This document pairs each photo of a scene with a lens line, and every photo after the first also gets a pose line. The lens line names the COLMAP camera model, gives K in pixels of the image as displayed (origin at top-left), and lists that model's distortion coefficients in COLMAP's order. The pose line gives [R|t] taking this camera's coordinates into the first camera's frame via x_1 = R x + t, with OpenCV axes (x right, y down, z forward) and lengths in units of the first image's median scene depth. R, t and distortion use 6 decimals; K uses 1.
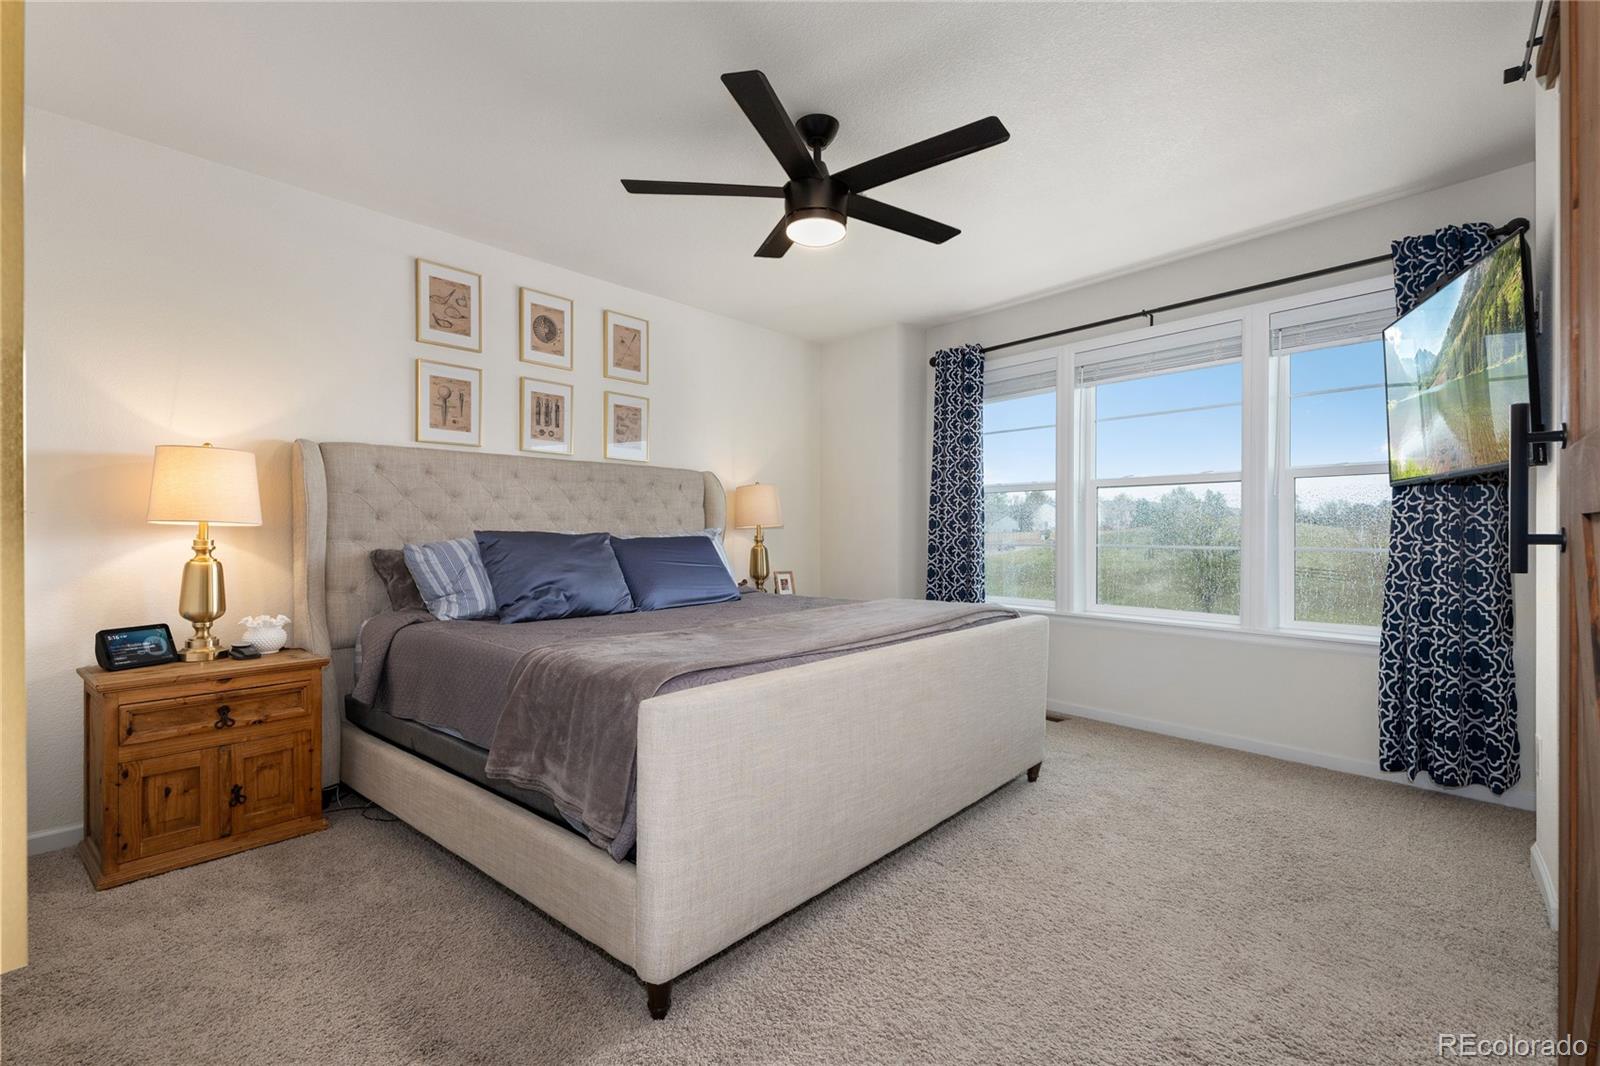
lens RADIAL K [[745.6, 0, 797.5], [0, 745.6, 530.6], [0, 0, 1]] dist [-0.002879, -0.000240]
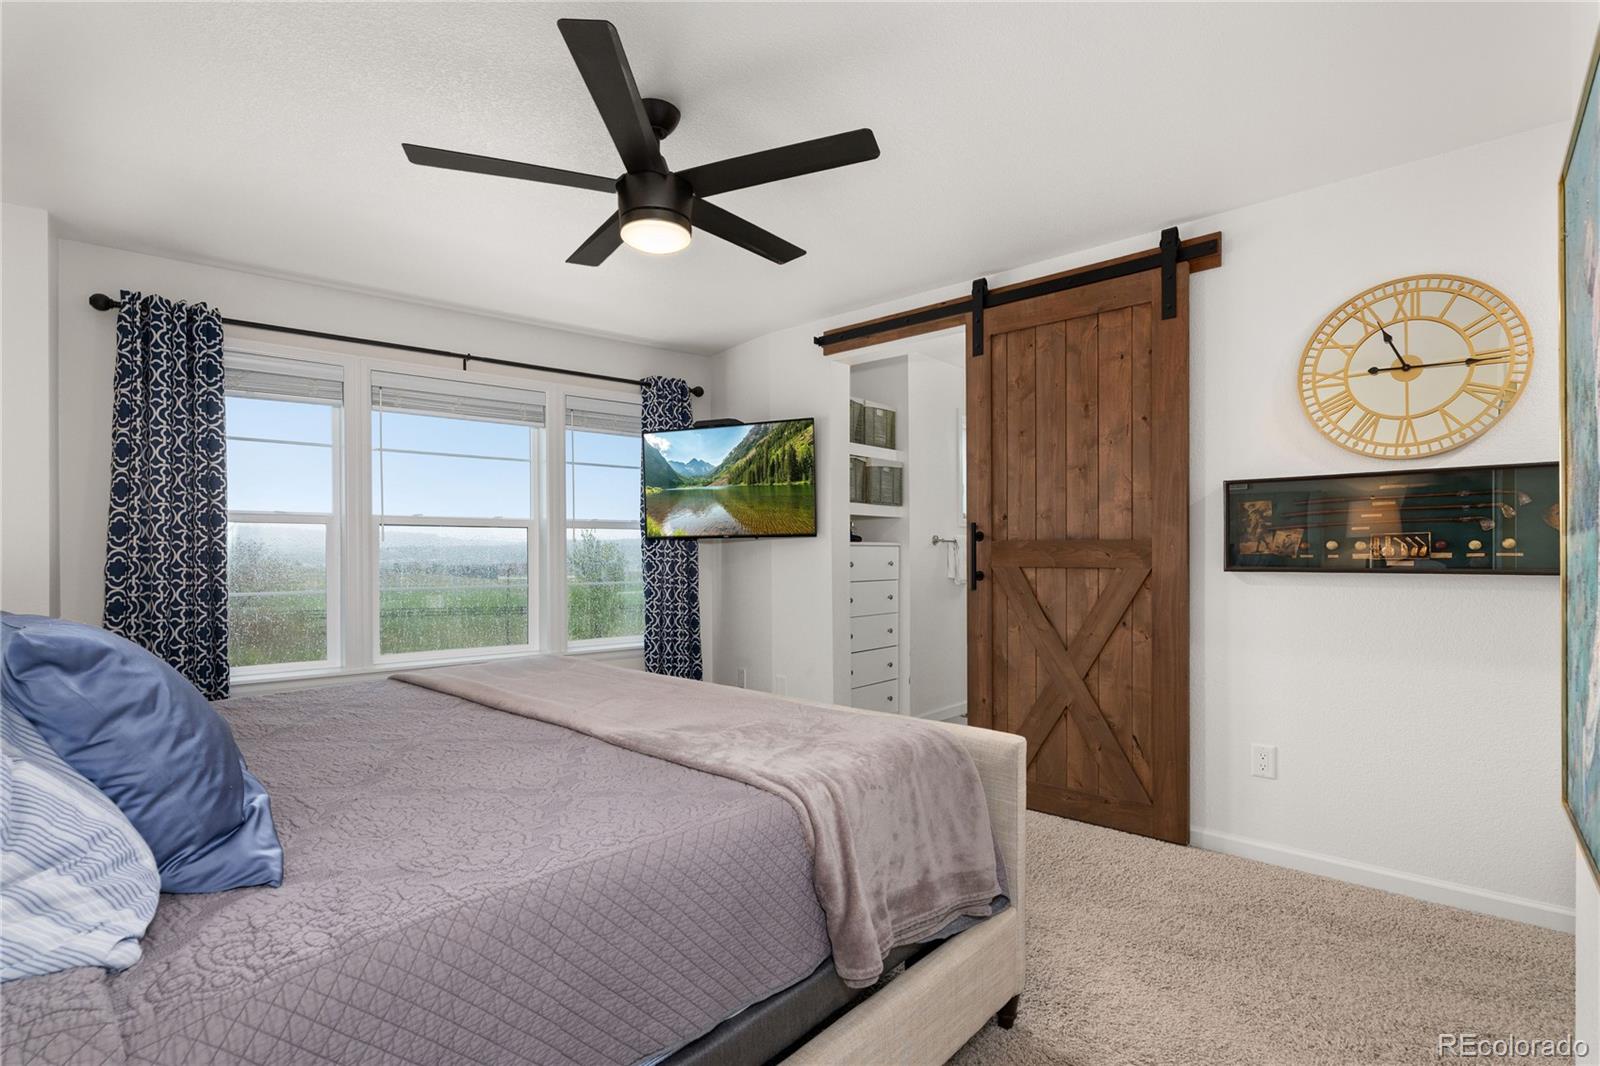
lens RADIAL K [[745.6, 0, 800.2], [0, 745.6, 542.2], [0, 0, 1]] dist [-0.002879, -0.000240]
pose [[0.004336, 0.016208, 0.999859, -0.497471], [0.004374, 0.999859, -0.016227, -0.020539], [-0.999981, 0.004443, 0.004264, 0.503199]]
